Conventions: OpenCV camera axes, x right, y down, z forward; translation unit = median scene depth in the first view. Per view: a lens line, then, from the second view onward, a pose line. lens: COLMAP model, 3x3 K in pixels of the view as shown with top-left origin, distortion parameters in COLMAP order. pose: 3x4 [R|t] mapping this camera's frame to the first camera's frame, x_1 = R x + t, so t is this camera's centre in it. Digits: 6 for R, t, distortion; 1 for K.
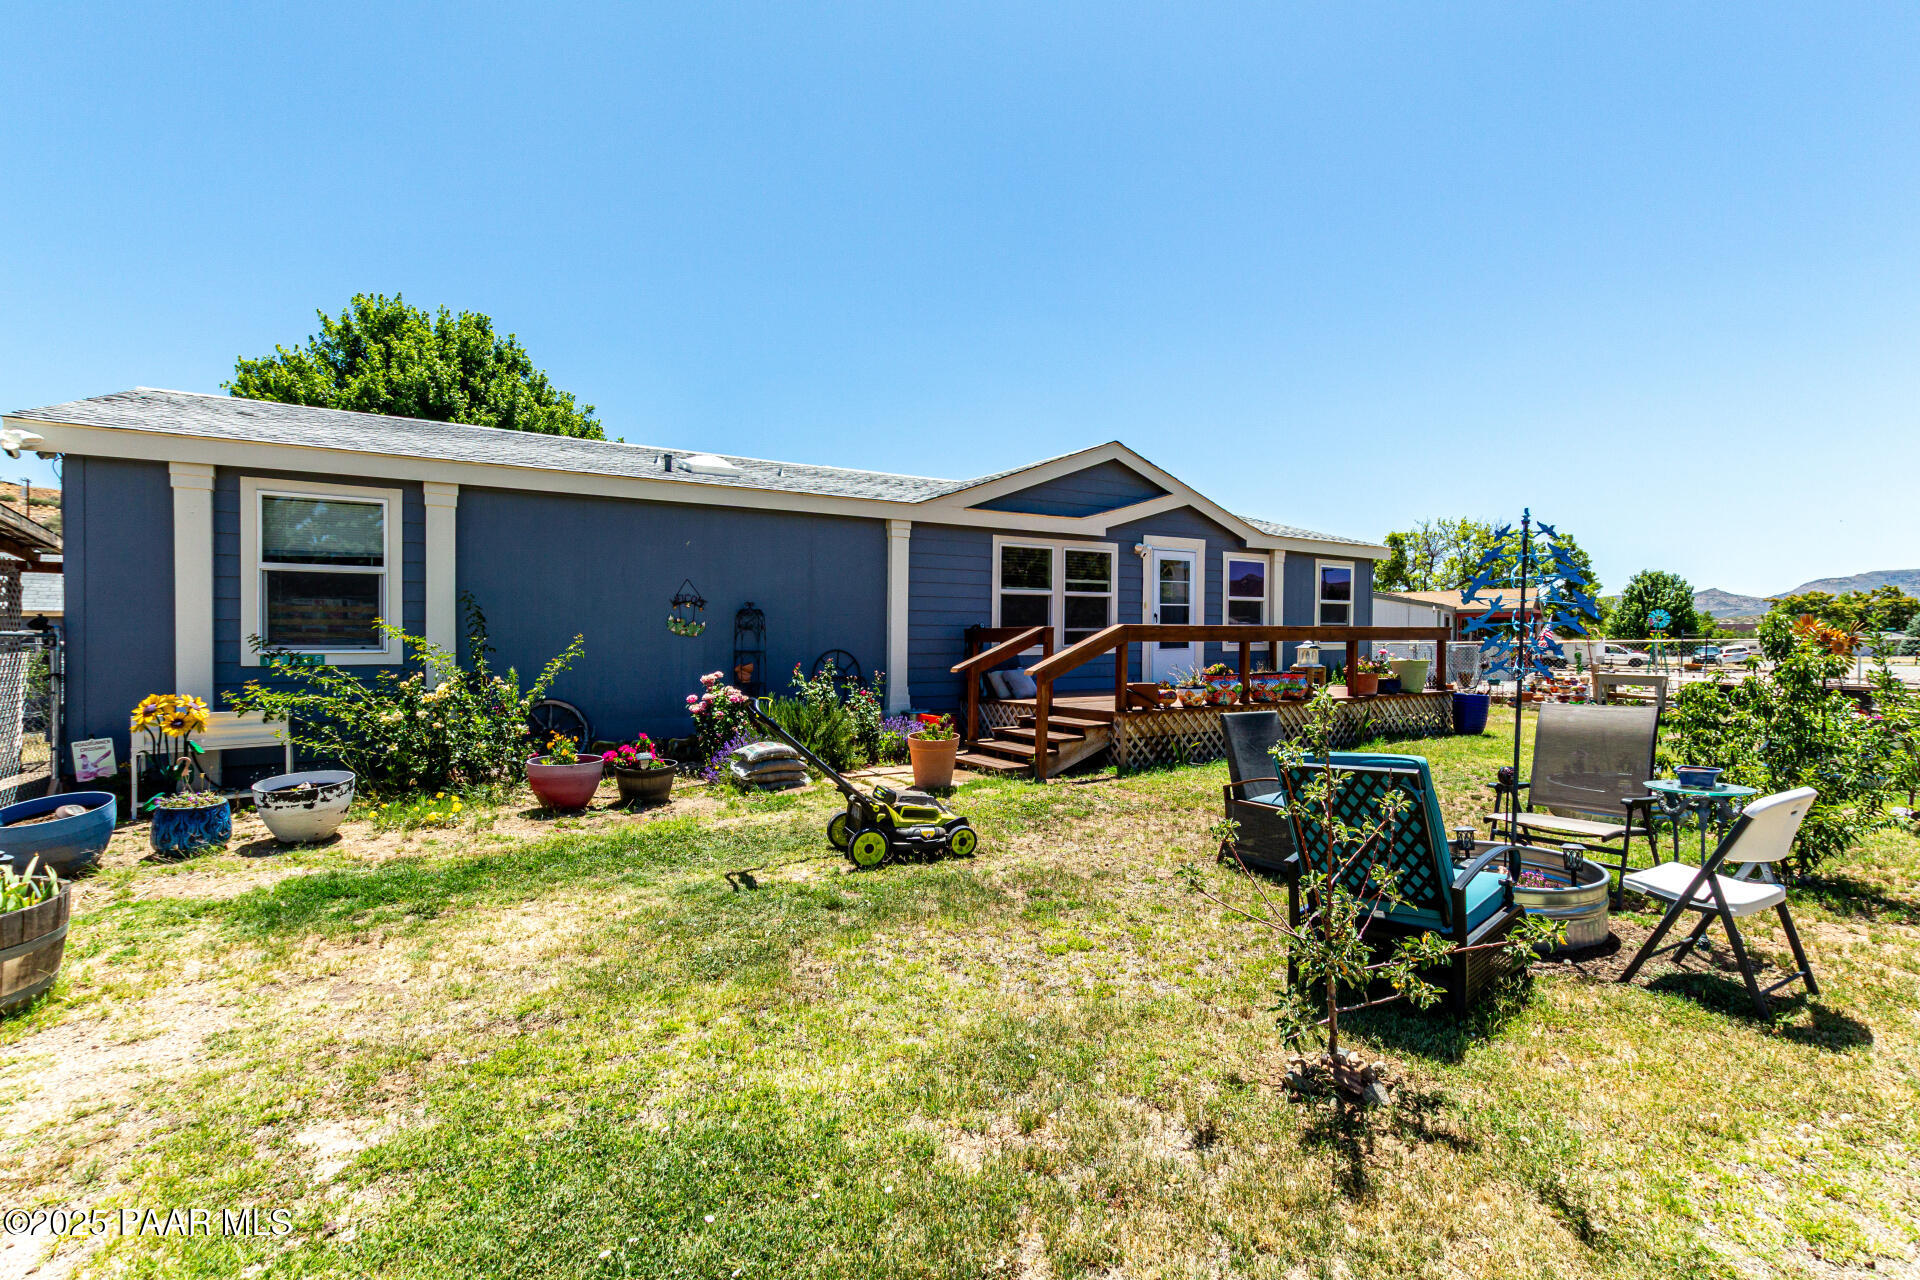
lens RADIAL K [[837.1, 0, 1063.5], [0, 837.1, 650.5], [0, 0, 1]] dist [-0.001426, -0.000203]
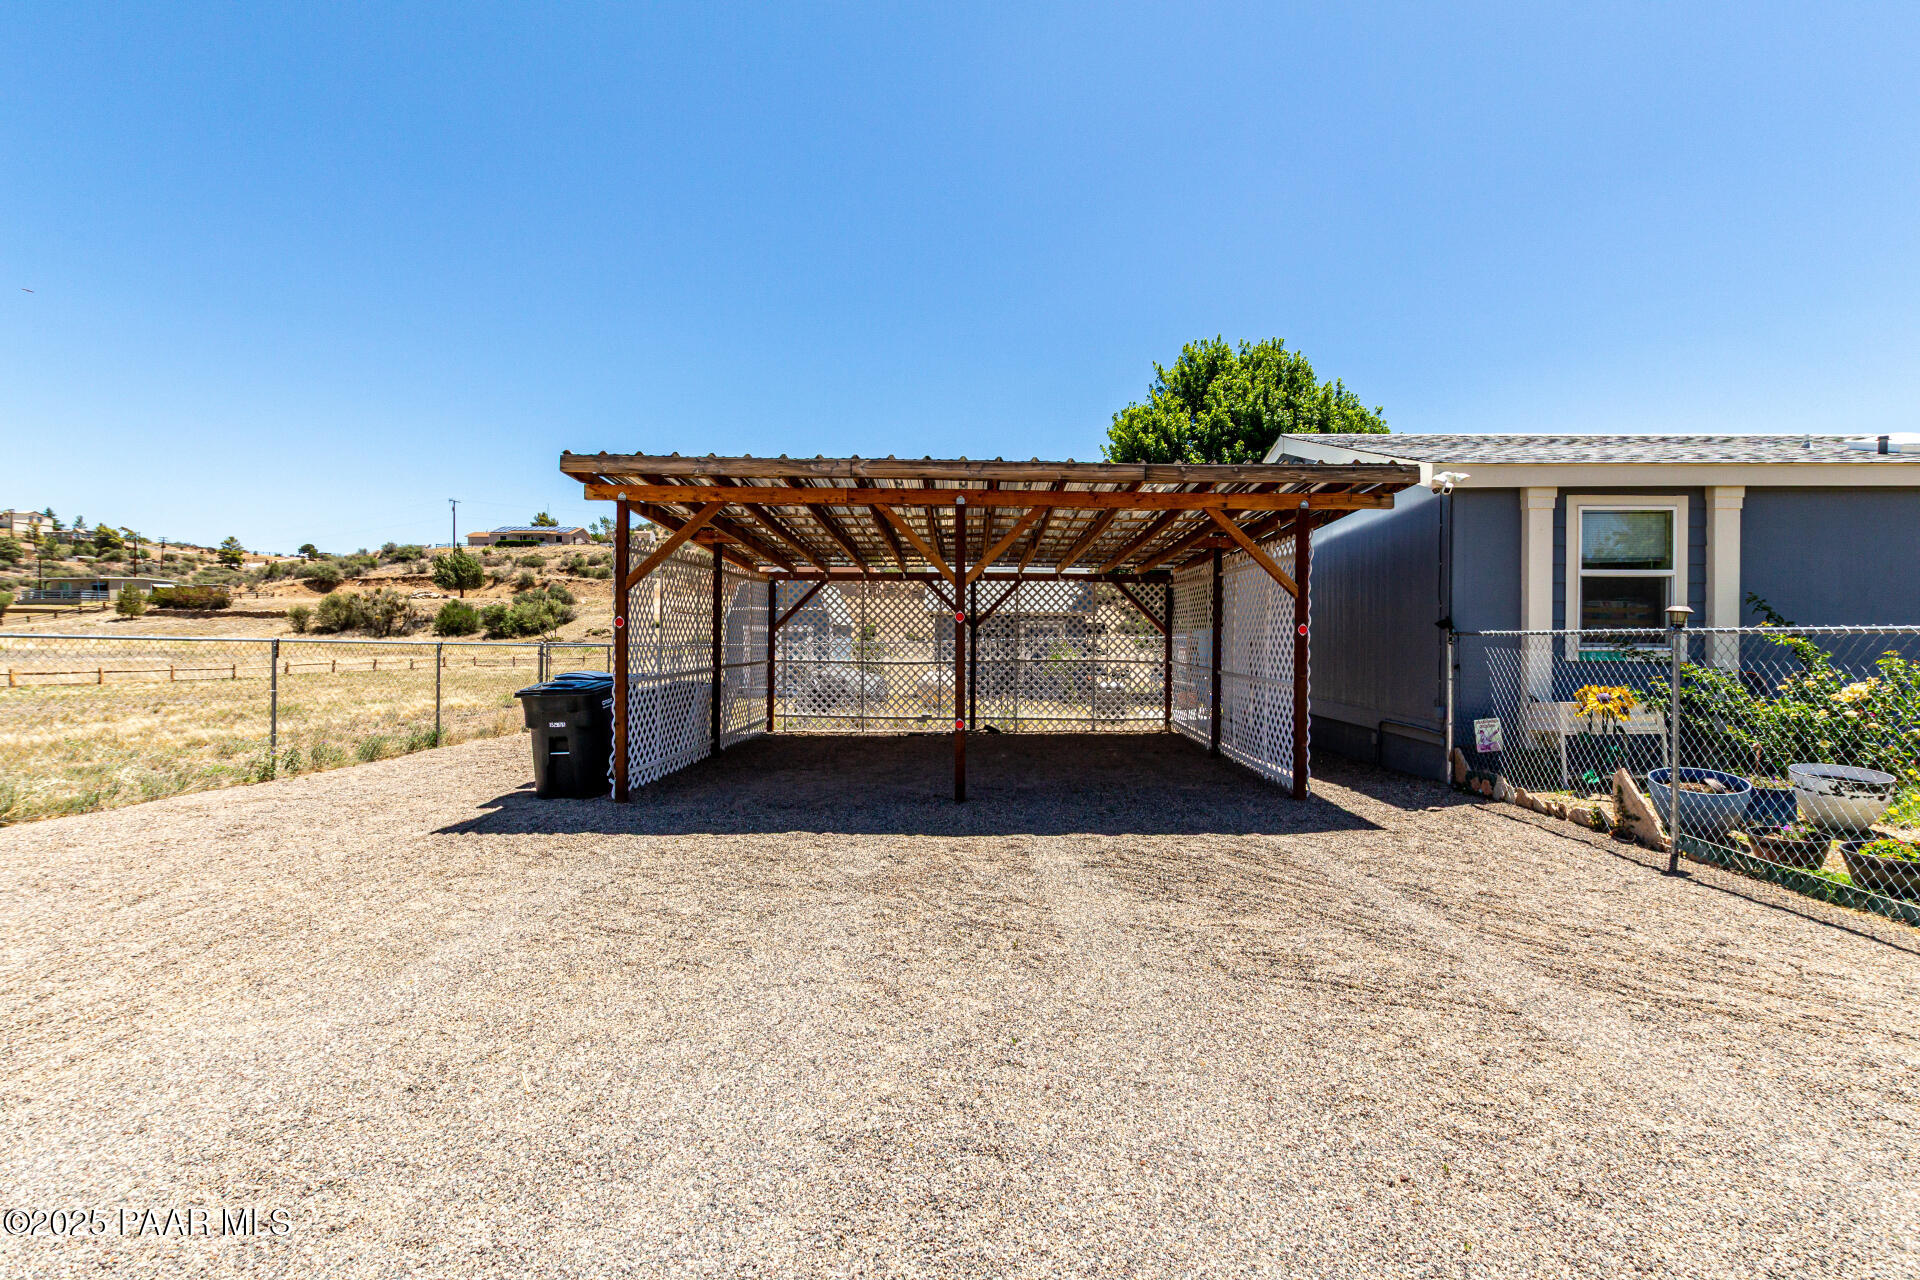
lens RADIAL K [[897.7, 0, 960.0], [0, 897.7, 640.0], [0, 0, 1]] dist [0.015144, 0.000185]
pose [[0.829216, 0.012822, -0.558781, -0.921543], [-0.011257, 0.999917, 0.006239, -0.007453], [0.558814, 0.001116, 0.829292, -0.465061]]
